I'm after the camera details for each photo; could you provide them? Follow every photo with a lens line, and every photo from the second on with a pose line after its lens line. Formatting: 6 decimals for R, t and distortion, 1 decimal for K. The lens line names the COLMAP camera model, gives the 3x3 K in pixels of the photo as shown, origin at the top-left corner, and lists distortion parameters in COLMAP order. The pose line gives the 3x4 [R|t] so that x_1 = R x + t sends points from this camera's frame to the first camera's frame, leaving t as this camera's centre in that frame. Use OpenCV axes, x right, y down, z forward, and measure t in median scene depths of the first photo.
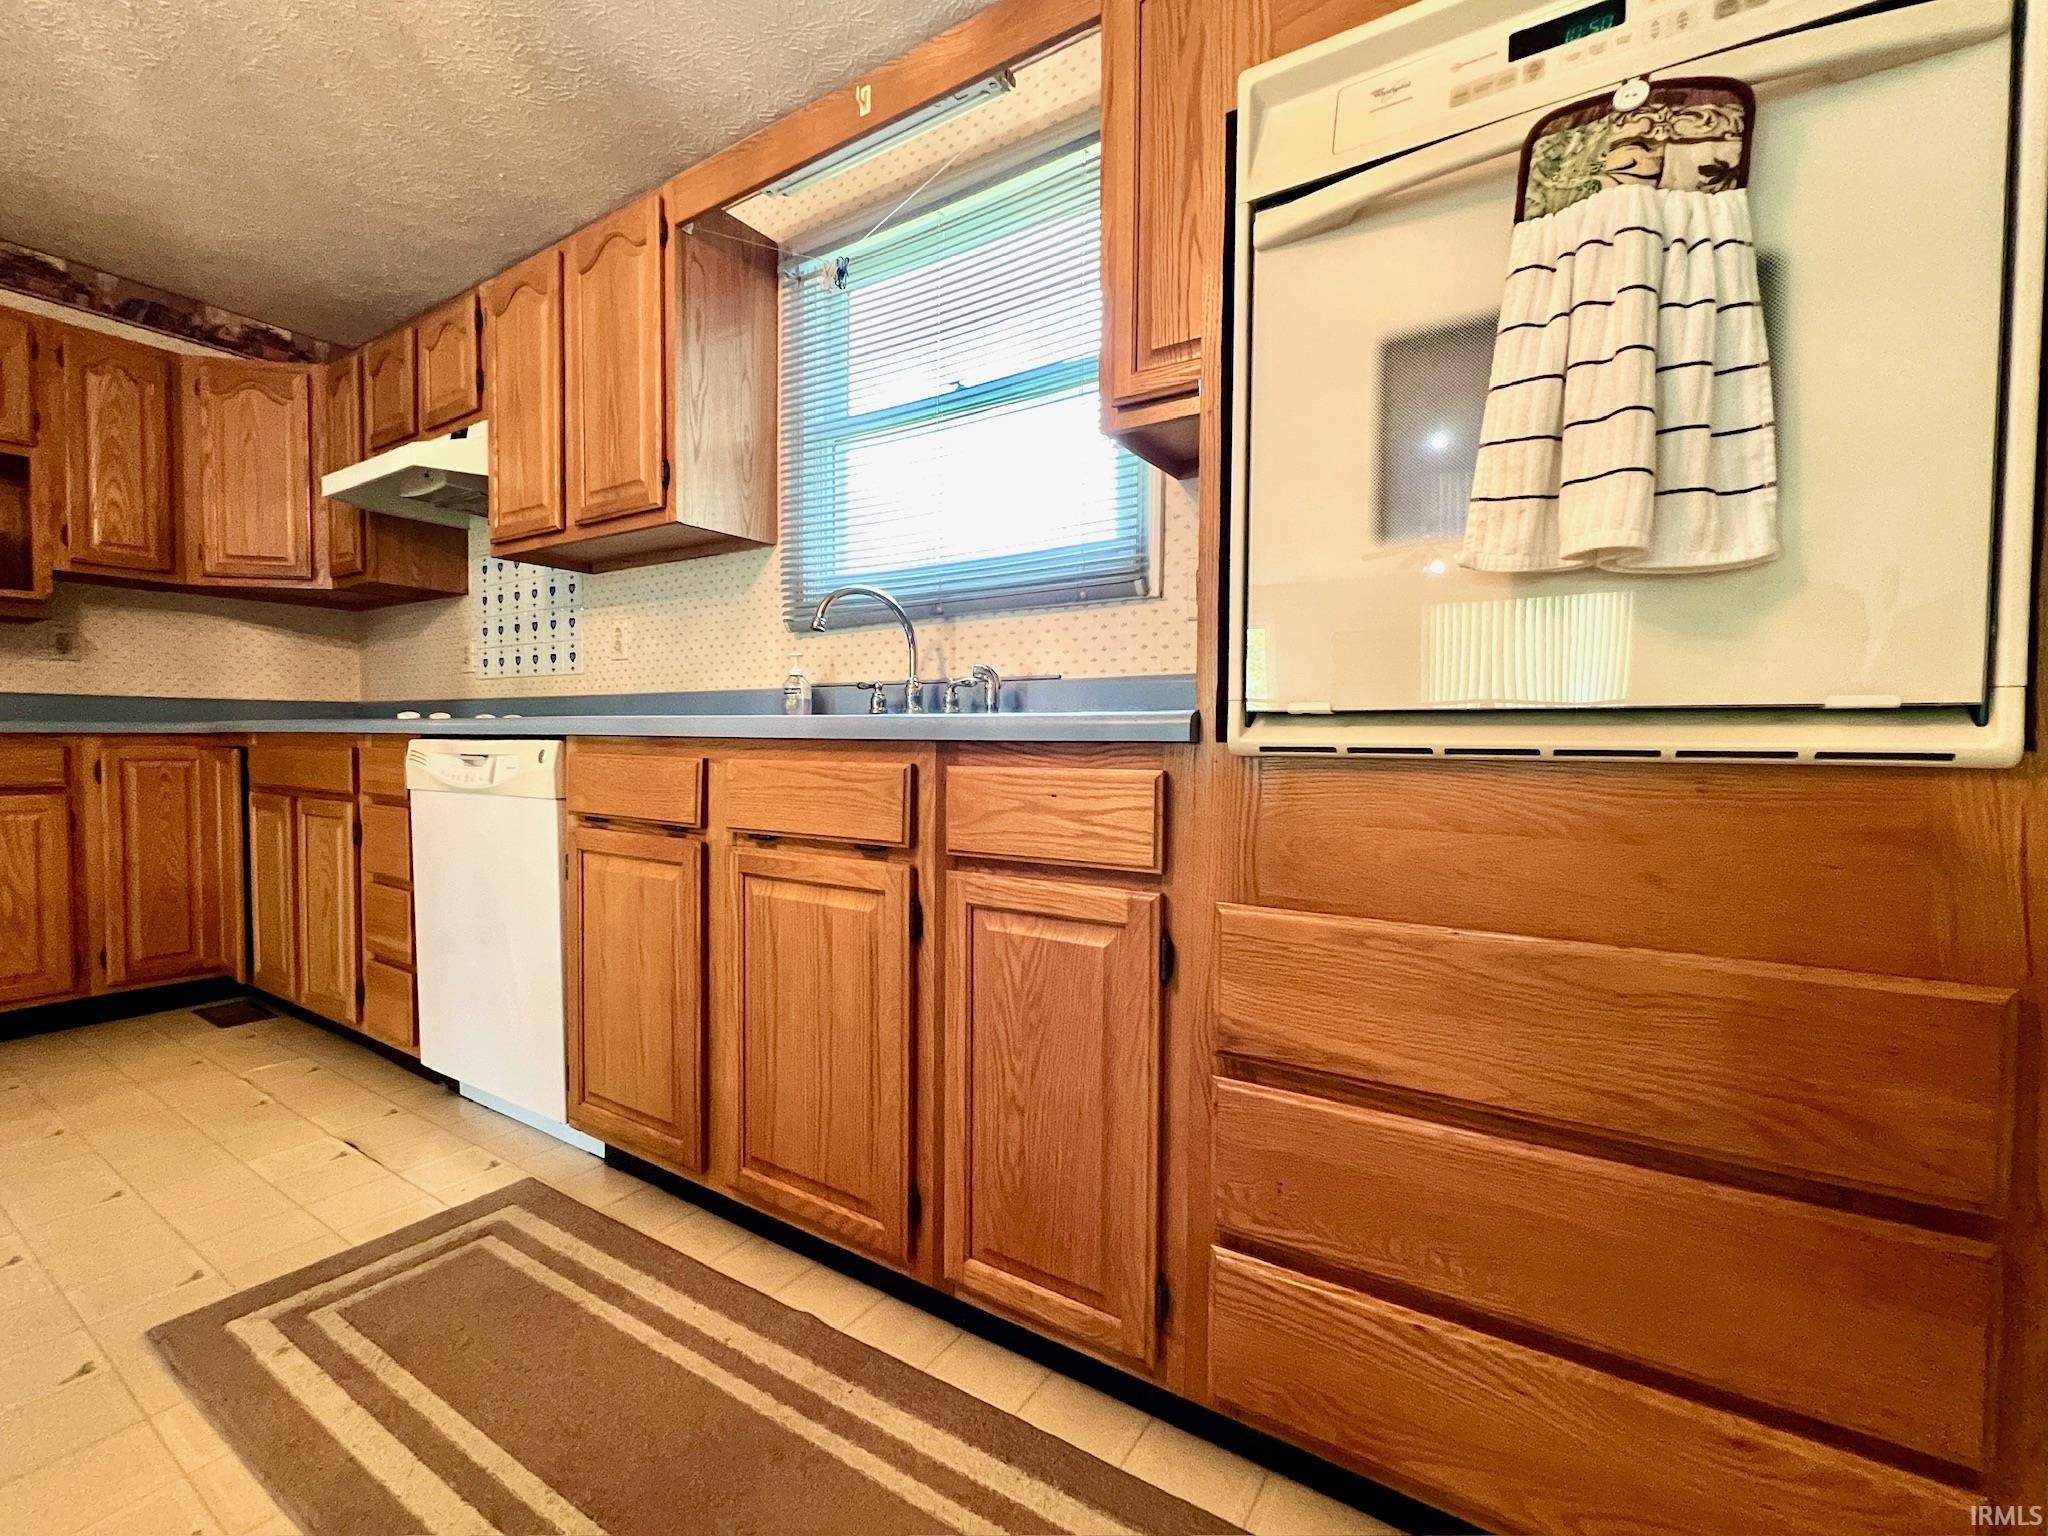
lens RADIAL K [[884.0, 0, 1022.1], [0, 884.0, 770.4], [0, 0, 1]] dist [-0.001418, -0.000298]
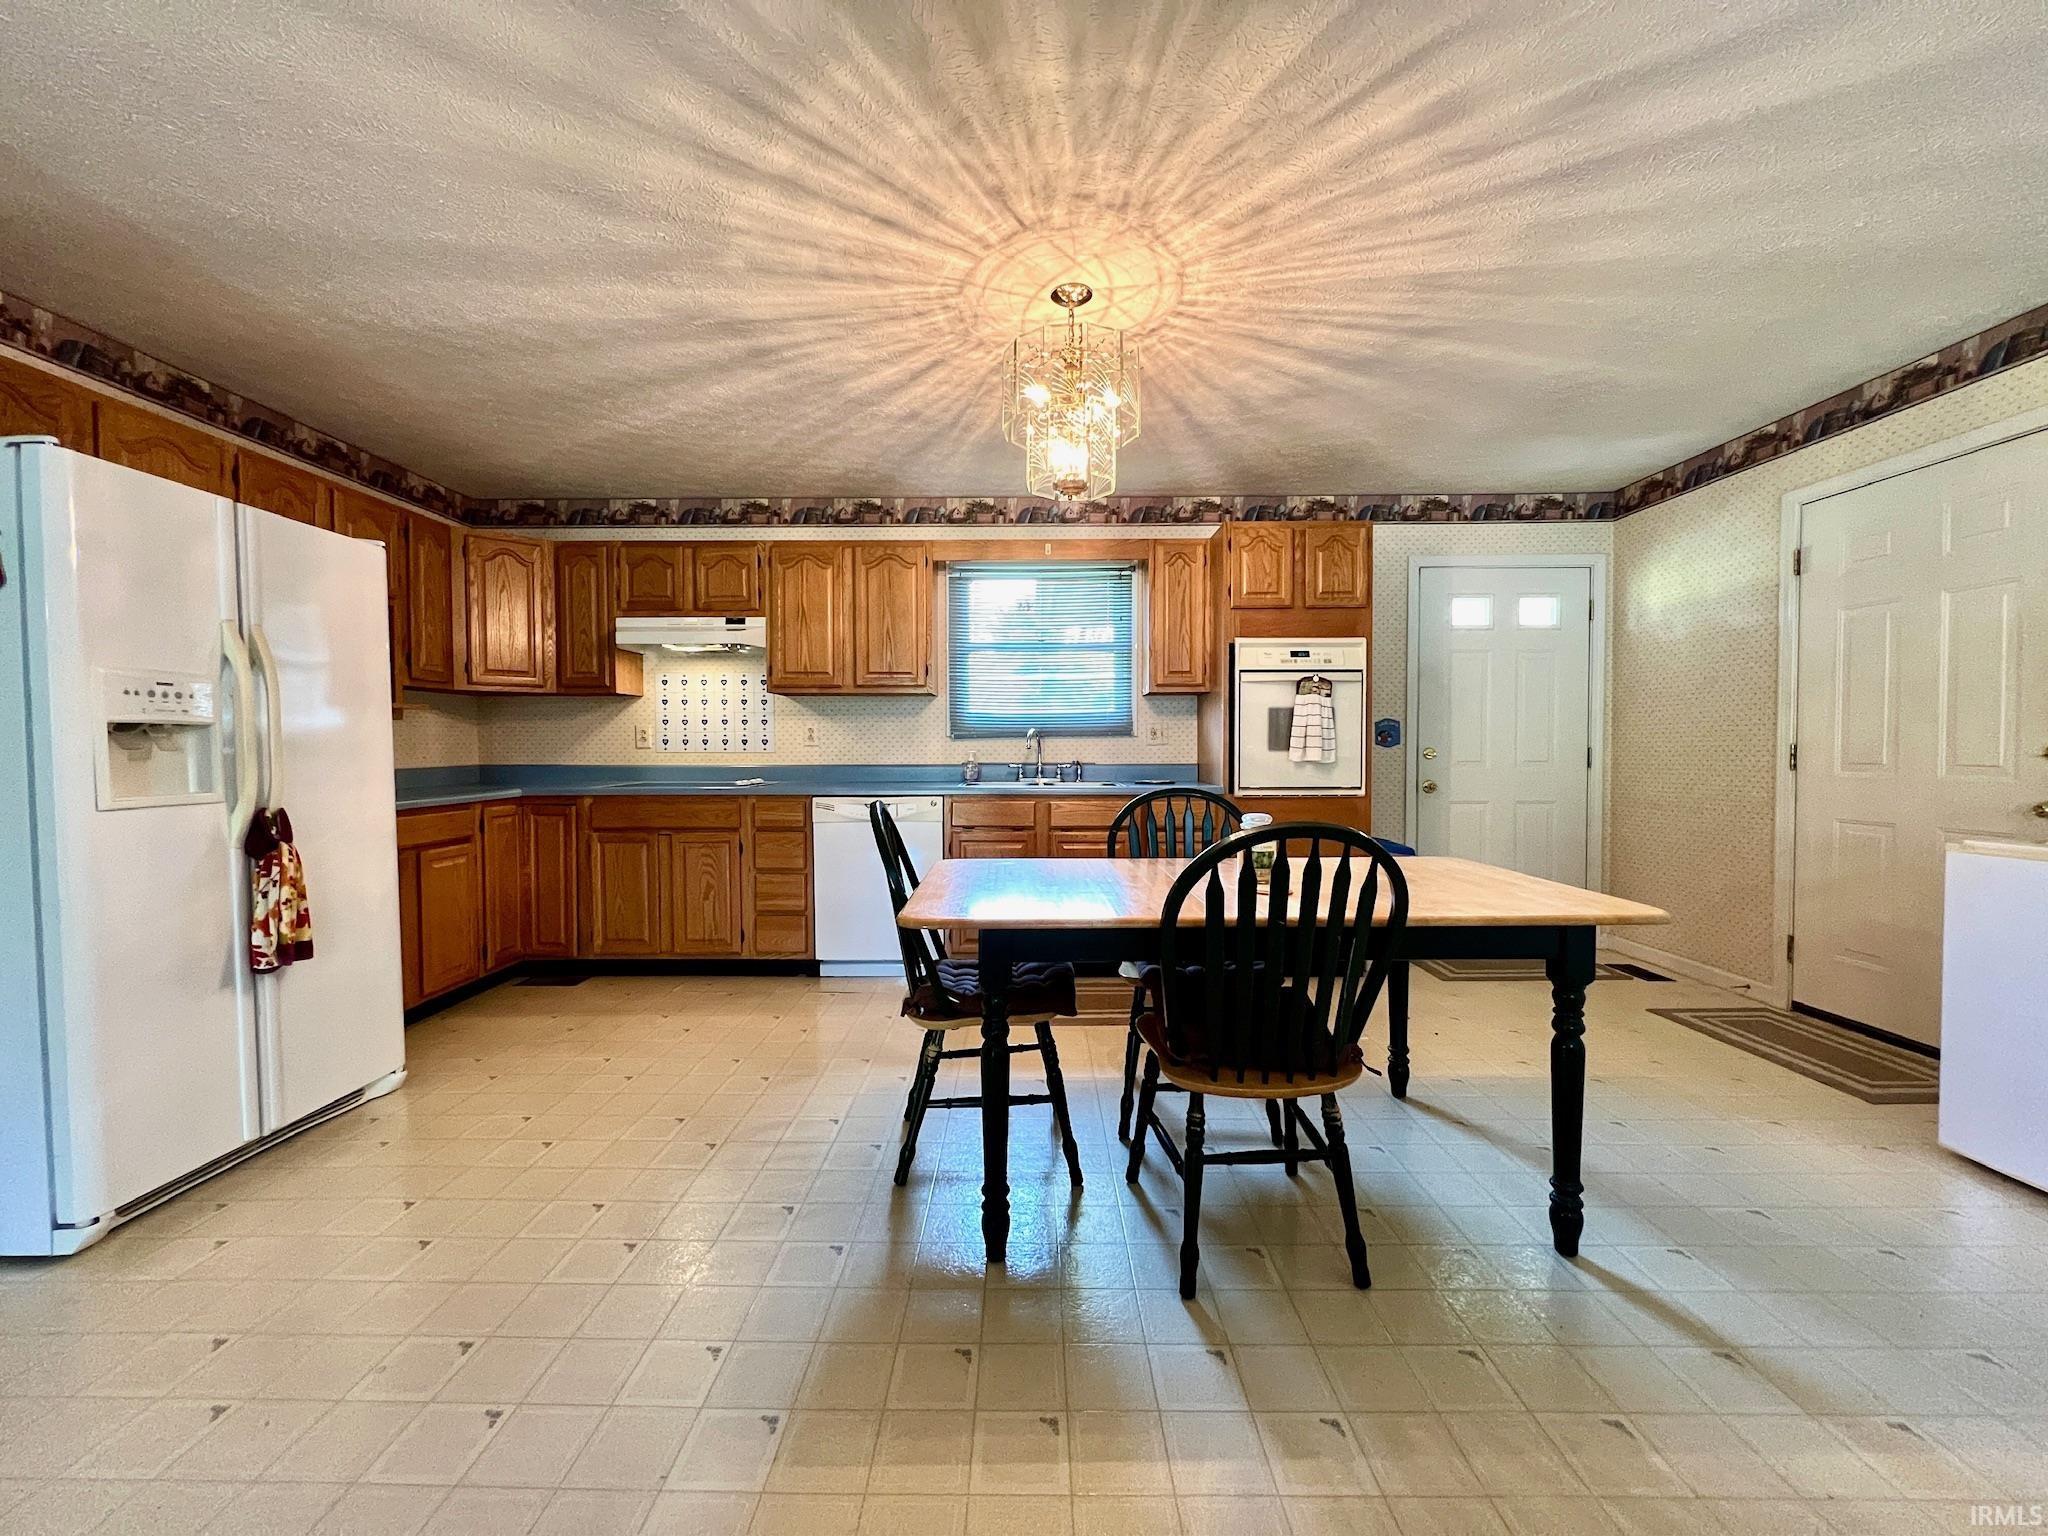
lens RADIAL K [[818.3, 0, 1024.0], [0, 818.3, 768.0], [0, 0, 1]] dist [0.001560, 0.000296]
pose [[0.843320, -0.026332, 0.536766, -1.679815], [0.028999, 0.999573, 0.003475, -0.124166], [-0.536628, 0.012635, 0.843724, -1.088250]]
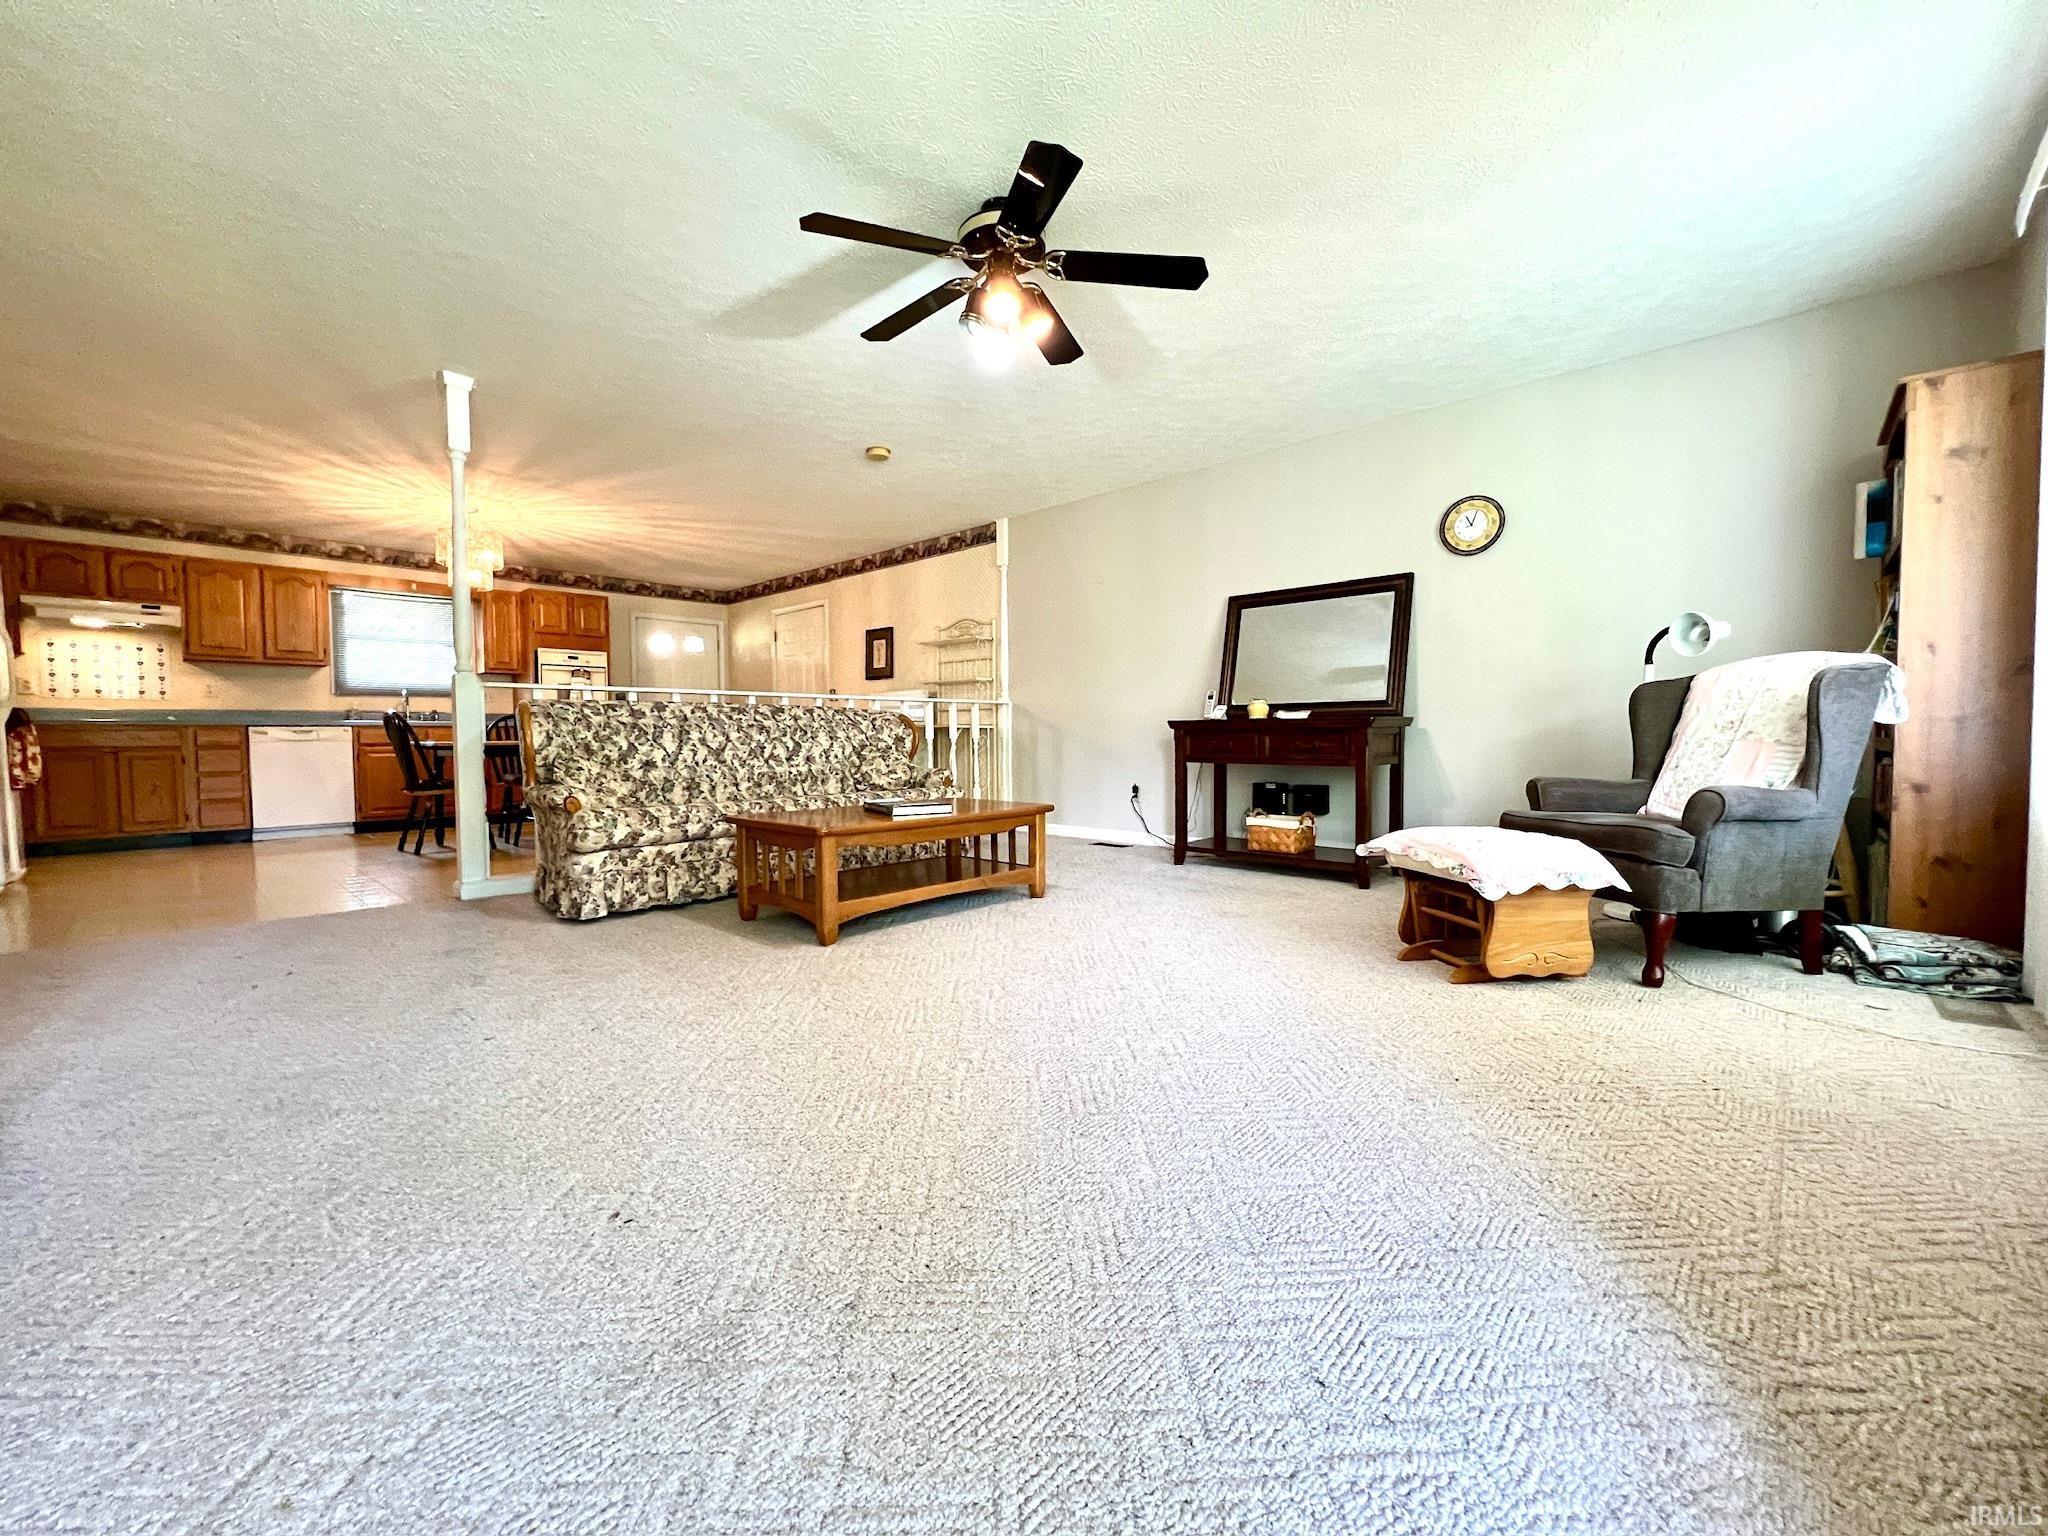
lens RADIAL K [[815.8, 0, 1020.5], [0, 815.8, 769.4], [0, 0, 1]] dist [-0.002549, 0.000179]
pose [[0.177551, -0.052251, 0.982723, -4.077284], [0.039886, 0.998151, 0.045865, 0.125079], [-0.983303, 0.031053, 0.179307, -3.007965]]
